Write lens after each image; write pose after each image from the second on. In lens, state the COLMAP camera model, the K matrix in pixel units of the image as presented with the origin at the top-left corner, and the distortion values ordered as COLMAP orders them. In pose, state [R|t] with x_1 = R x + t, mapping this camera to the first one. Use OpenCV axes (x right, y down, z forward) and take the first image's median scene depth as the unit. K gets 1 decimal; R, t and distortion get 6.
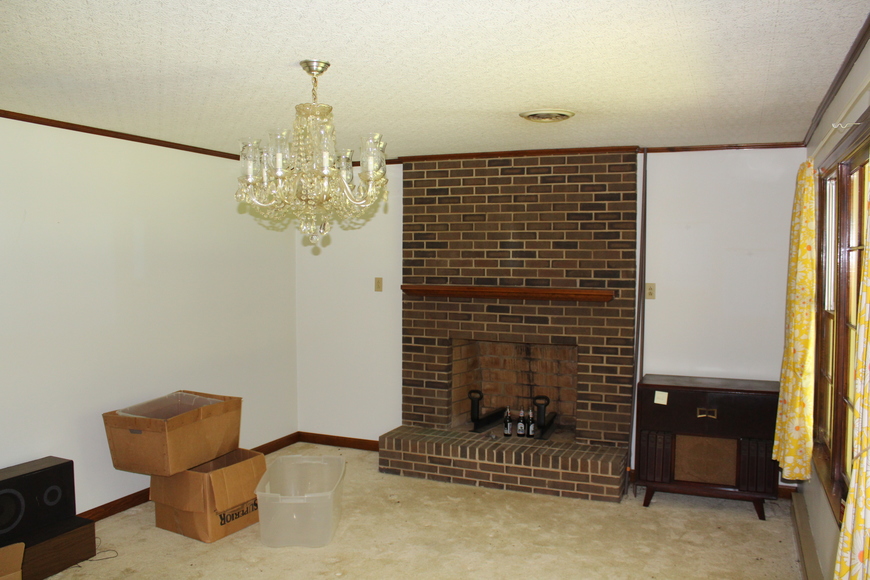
lens RADIAL K [[732.0, 0, 440.6], [0, 732.0, 283.7], [0, 0, 1]] dist [-0.148319, 0.131680]
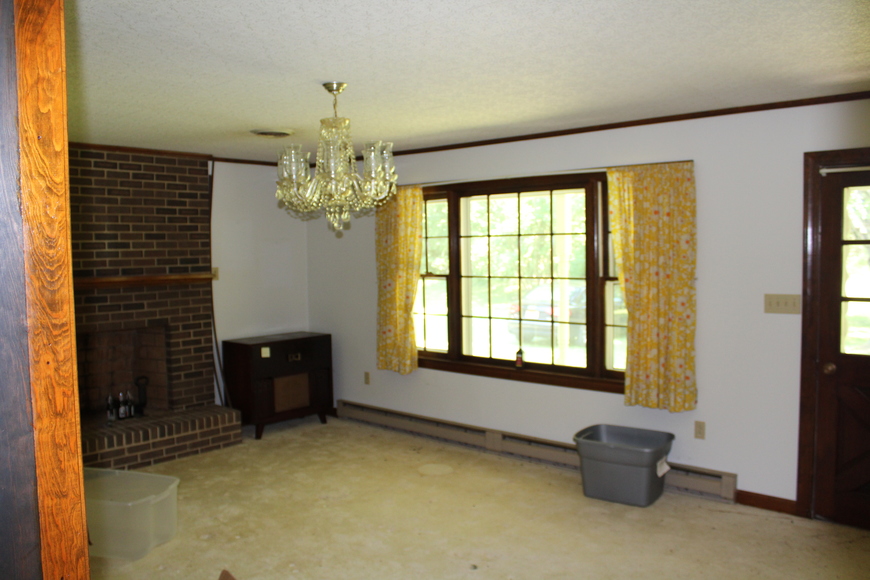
lens RADIAL K [[732.0, 0, 442.8], [0, 732.0, 287.3], [0, 0, 1]] dist [-0.148319, 0.131680]
pose [[0.301083, -0.061576, 0.951608, -0.765608], [0.049454, 0.997578, 0.048903, -0.007715], [-0.952315, 0.032337, 0.303399, 0.261559]]
